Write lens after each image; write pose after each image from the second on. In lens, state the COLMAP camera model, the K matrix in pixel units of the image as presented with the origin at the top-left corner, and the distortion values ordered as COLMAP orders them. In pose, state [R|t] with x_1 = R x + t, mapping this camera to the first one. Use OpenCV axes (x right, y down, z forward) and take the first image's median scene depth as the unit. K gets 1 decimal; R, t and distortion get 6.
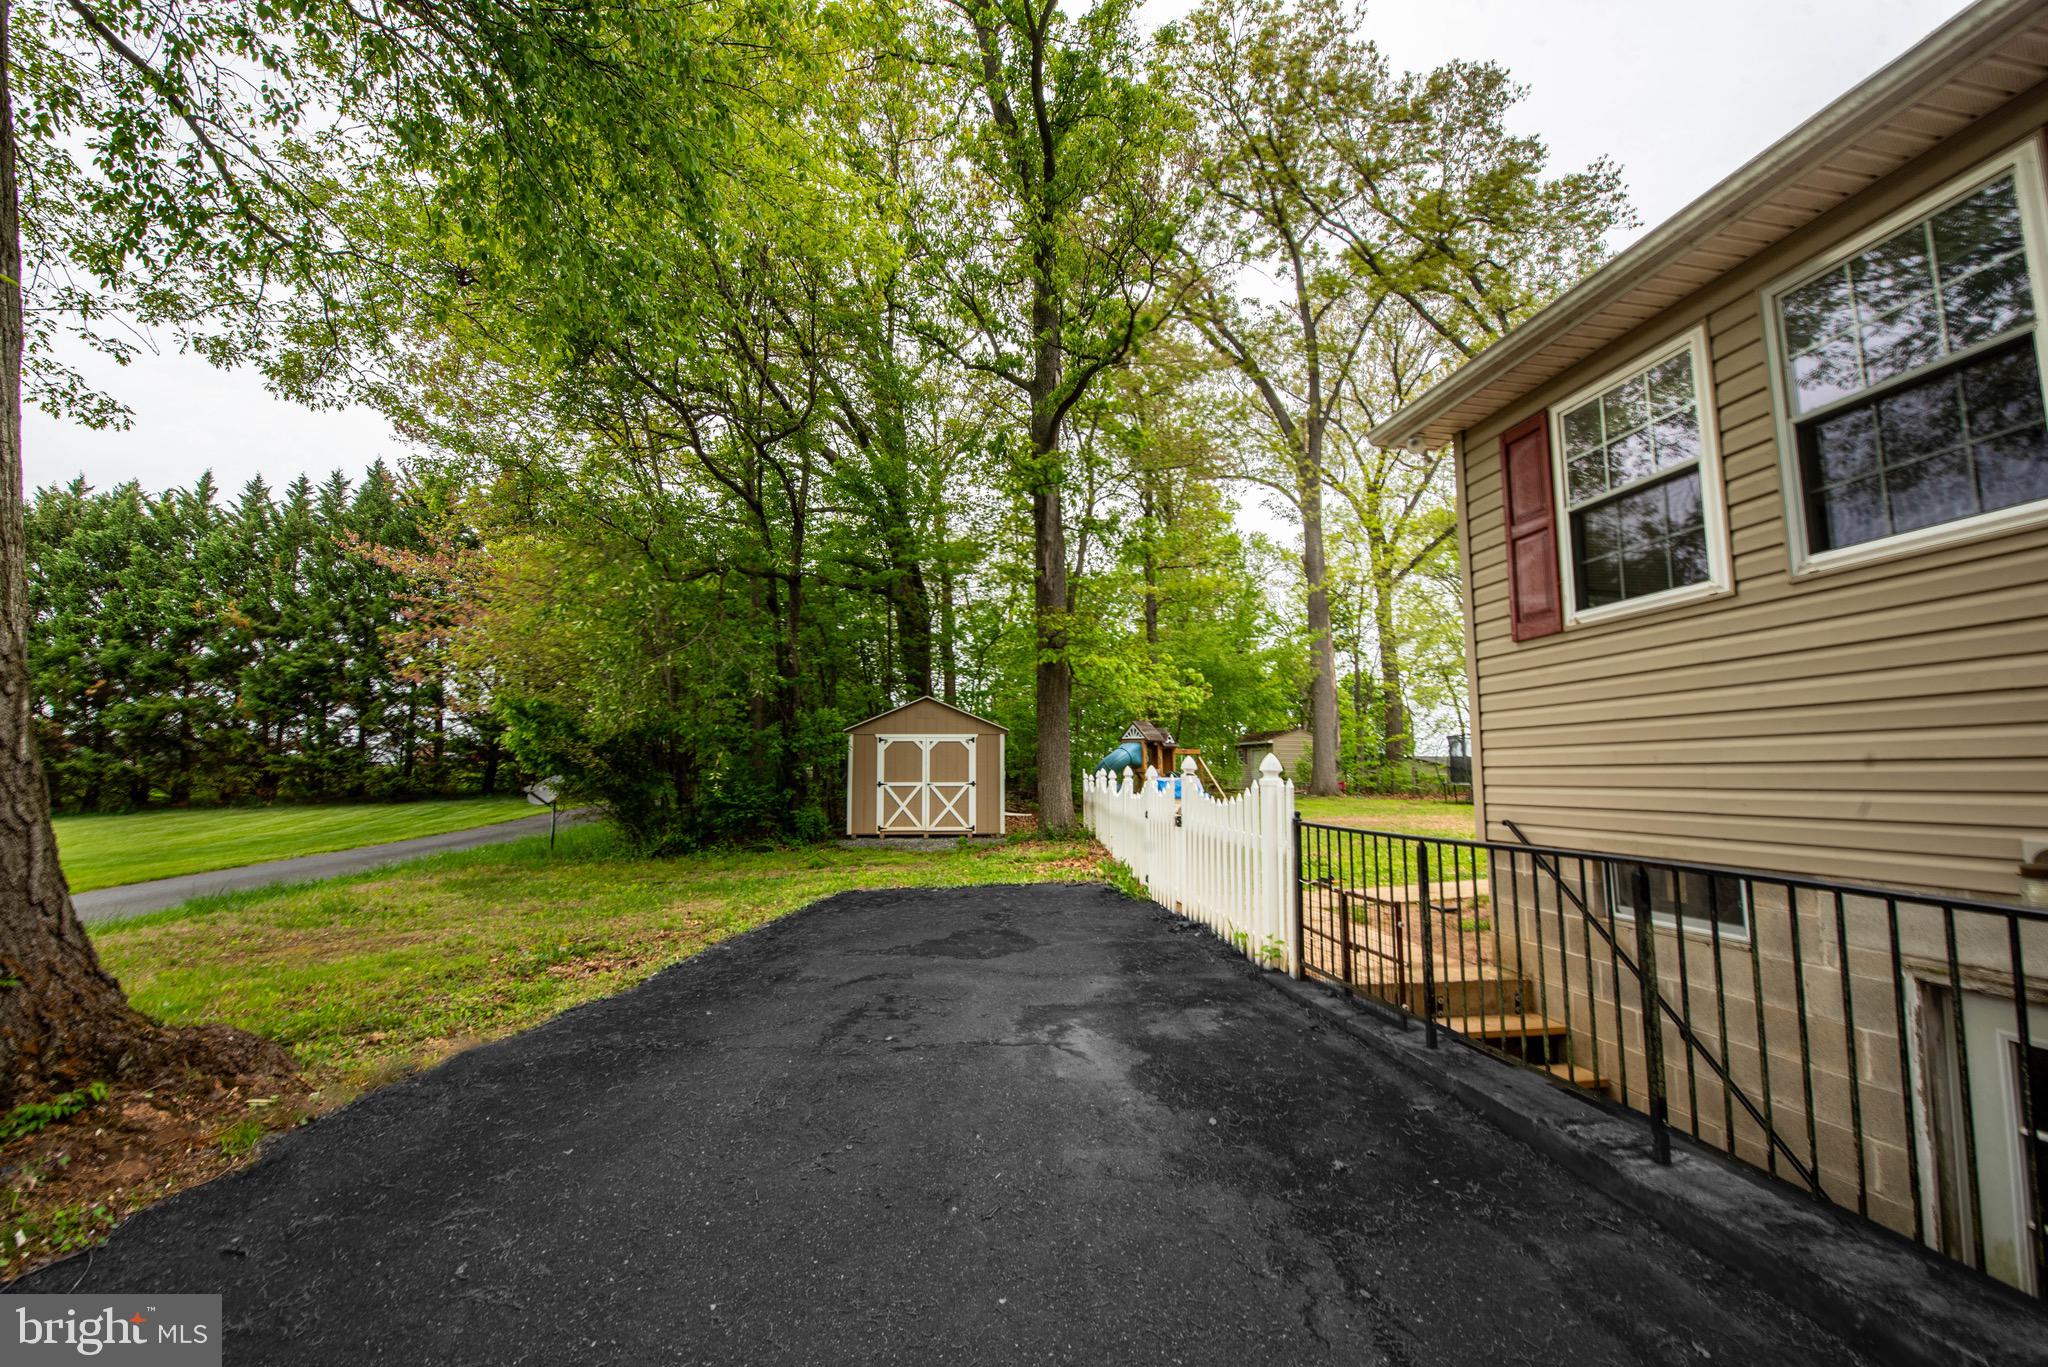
lens RADIAL K [[822.2, 0, 1007.5], [0, 822.2, 686.9], [0, 0, 1]] dist [-0.011257, -0.004135]
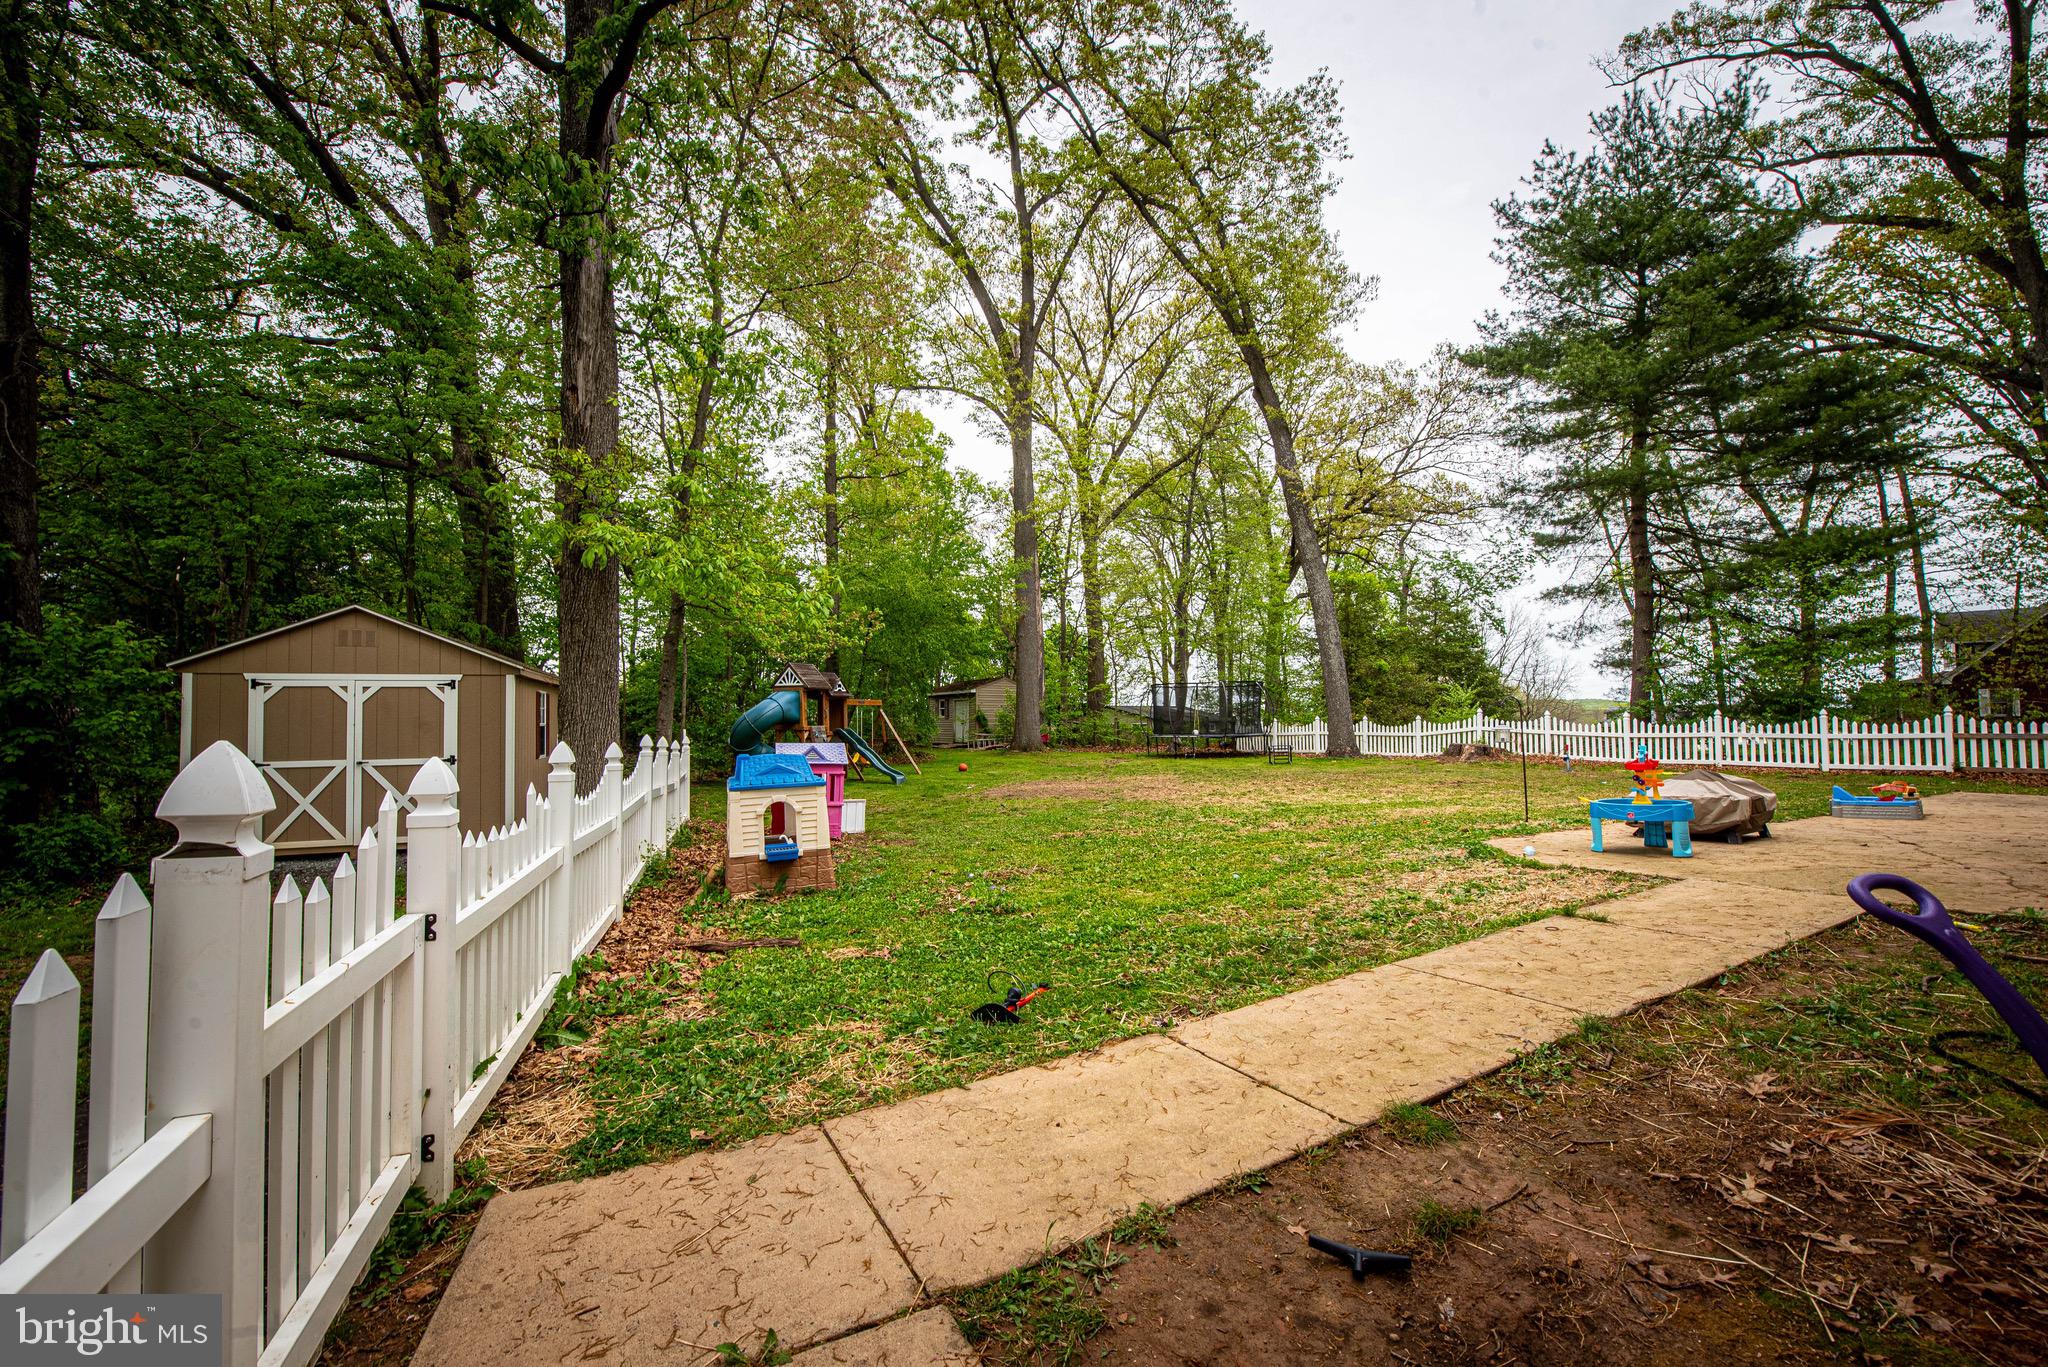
lens RADIAL K [[822.2, 0, 1007.5], [0, 822.2, 686.9], [0, 0, 1]] dist [-0.011257, -0.004135]
pose [[0.943181, 0.002009, 0.332274, 0.048123], [-0.021939, 0.998176, 0.056241, 0.009078], [-0.331555, -0.060335, 0.941505, 0.117449]]
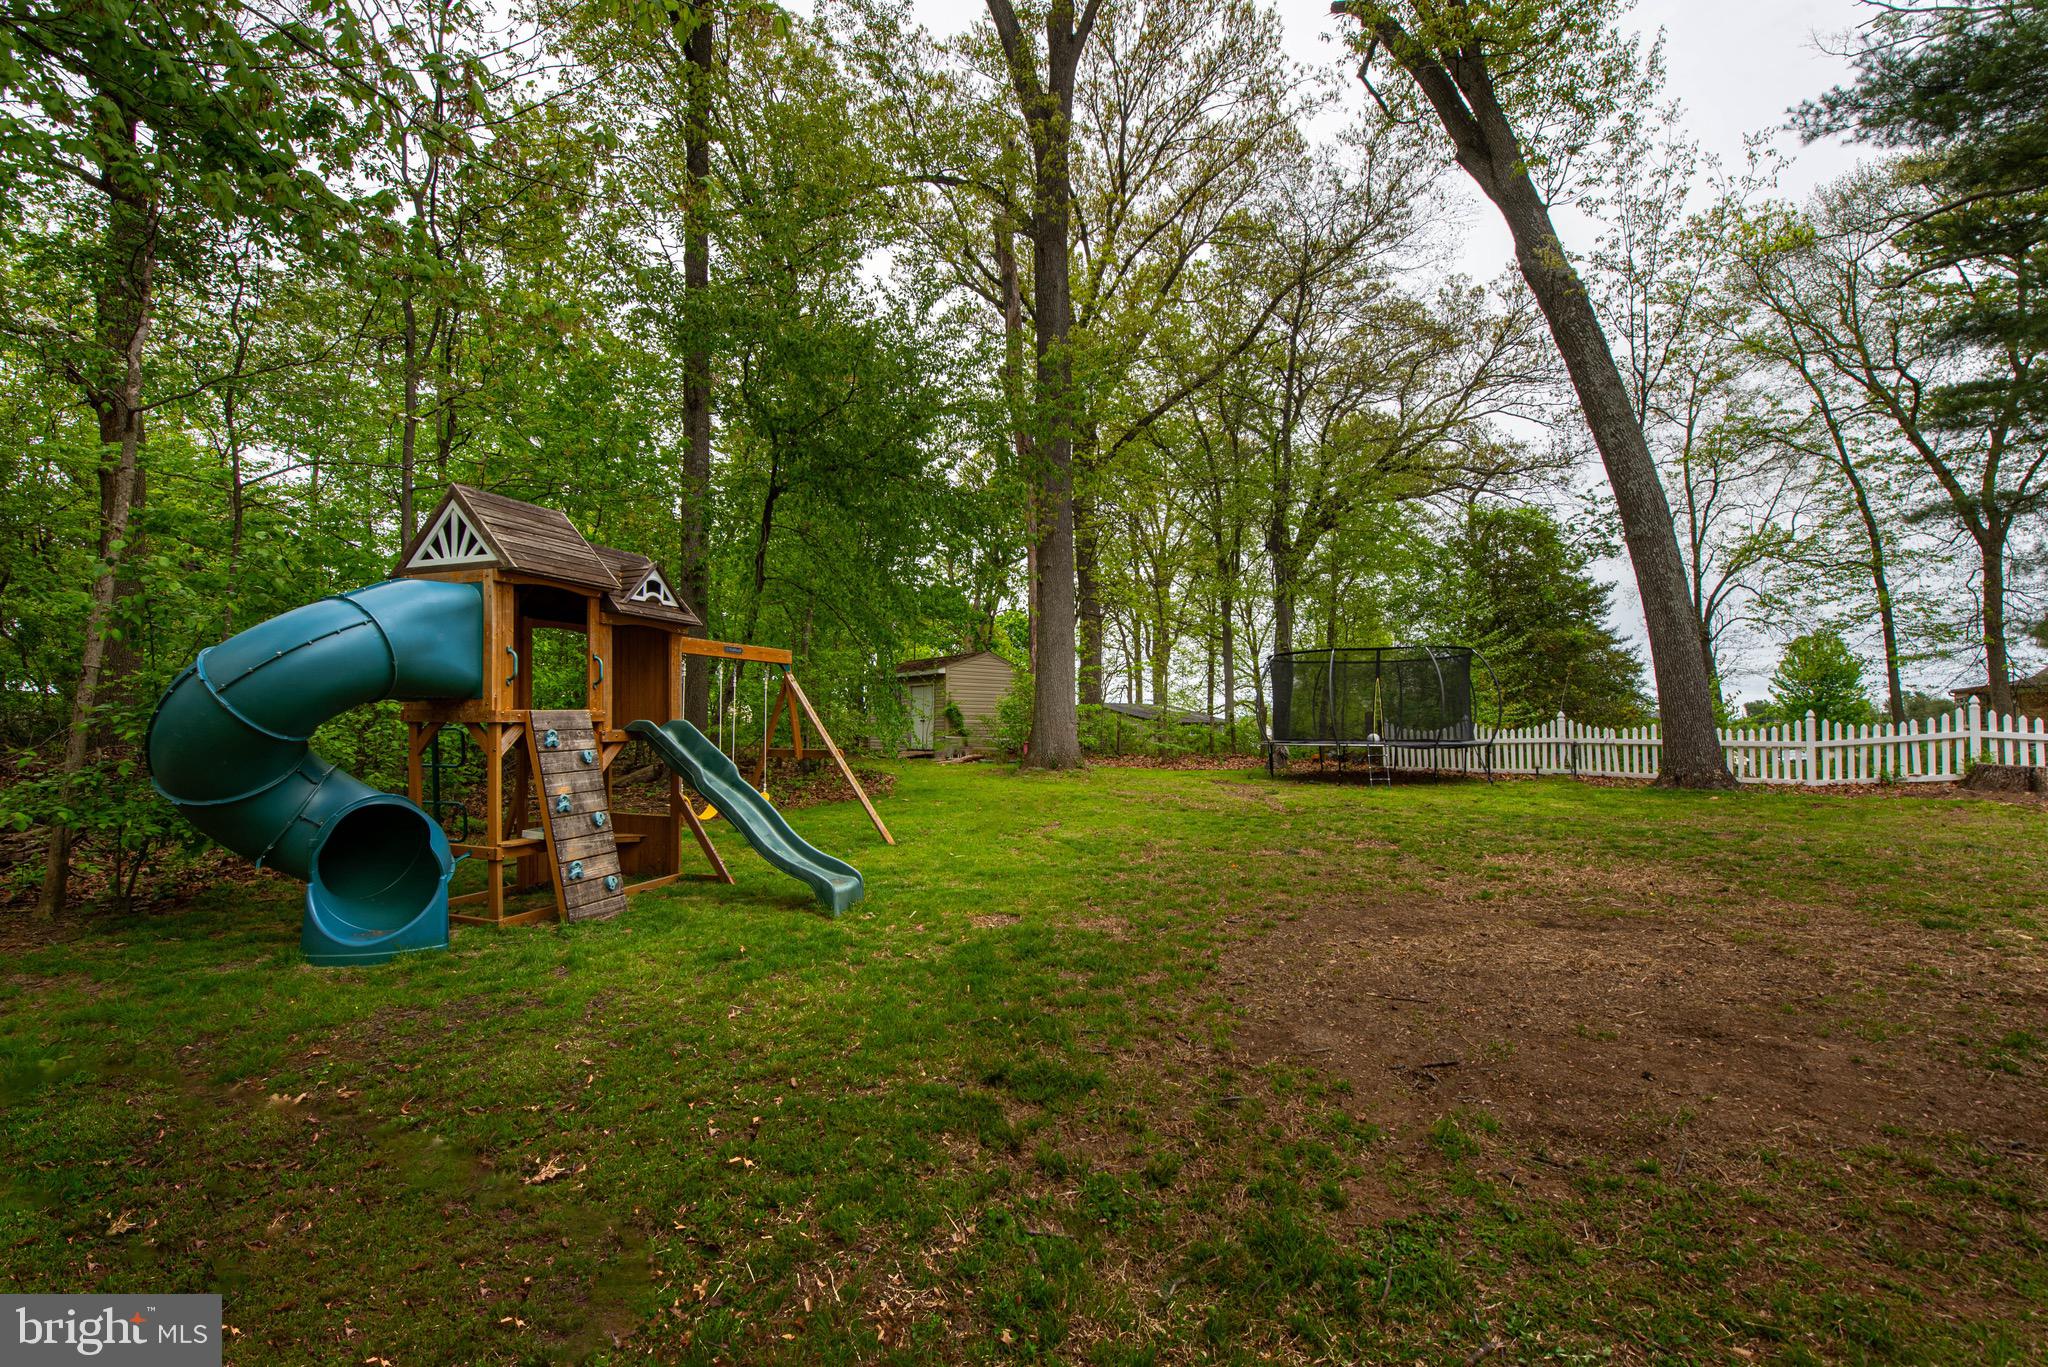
lens RADIAL K [[822.2, 0, 1007.5], [0, 822.2, 686.9], [0, 0, 1]] dist [-0.011257, -0.004135]
pose [[0.910267, 0.010900, 0.413879, 0.104187], [-0.035485, 0.998029, 0.051760, 0.041276], [-0.412499, -0.061802, 0.908859, 0.395225]]
